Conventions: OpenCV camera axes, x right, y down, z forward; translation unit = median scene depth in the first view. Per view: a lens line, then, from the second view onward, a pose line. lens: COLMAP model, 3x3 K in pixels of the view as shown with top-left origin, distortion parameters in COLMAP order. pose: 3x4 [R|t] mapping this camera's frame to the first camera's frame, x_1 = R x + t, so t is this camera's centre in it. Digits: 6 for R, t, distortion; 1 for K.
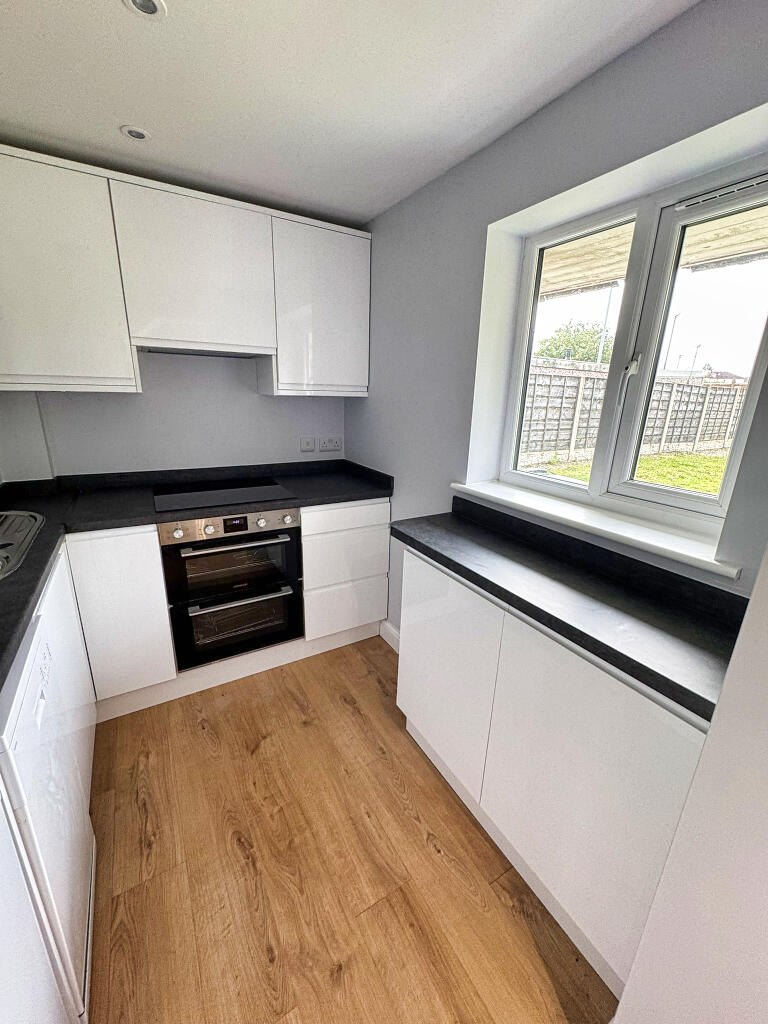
lens RADIAL K [[408.2, 0, 383.8], [0, 408.2, 512.7], [0, 0, 1]] dist [0.002140, 0.000104]
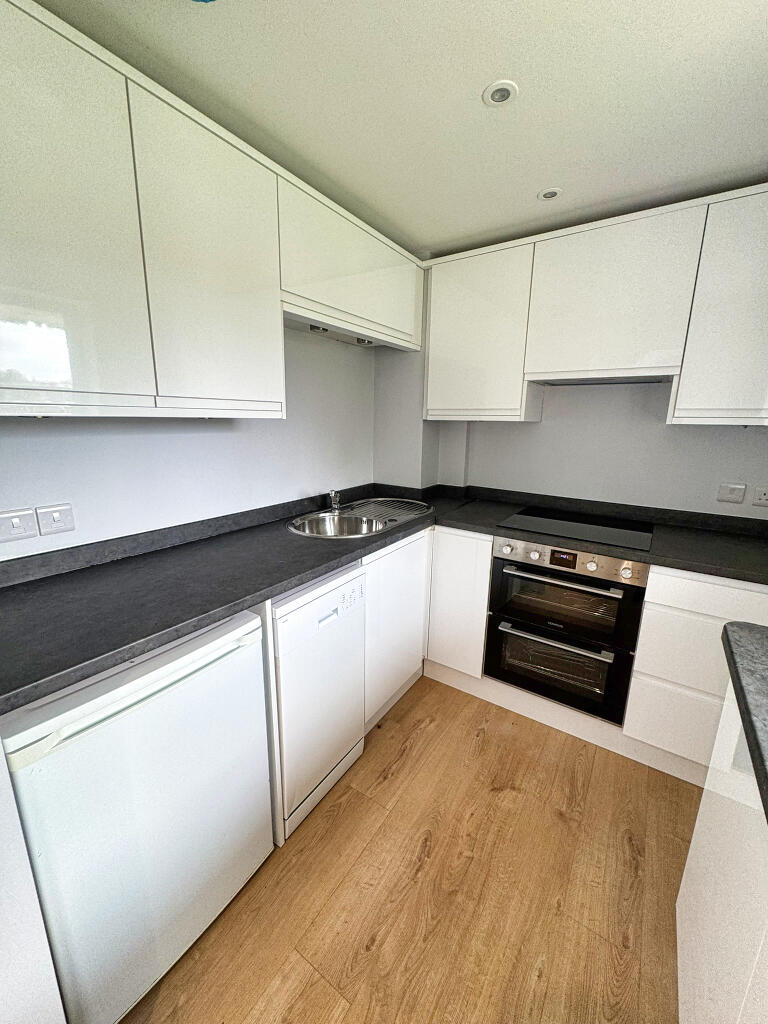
lens RADIAL K [[408.2, 0, 384.7], [0, 408.2, 512.0], [0, 0, 1]] dist [0.002140, 0.000104]
pose [[0.430276, 0.185662, -0.883398, 0.267914], [-0.261616, 0.962268, 0.074813, -0.037732], [0.863956, 0.198921, 0.462613, 0.195280]]
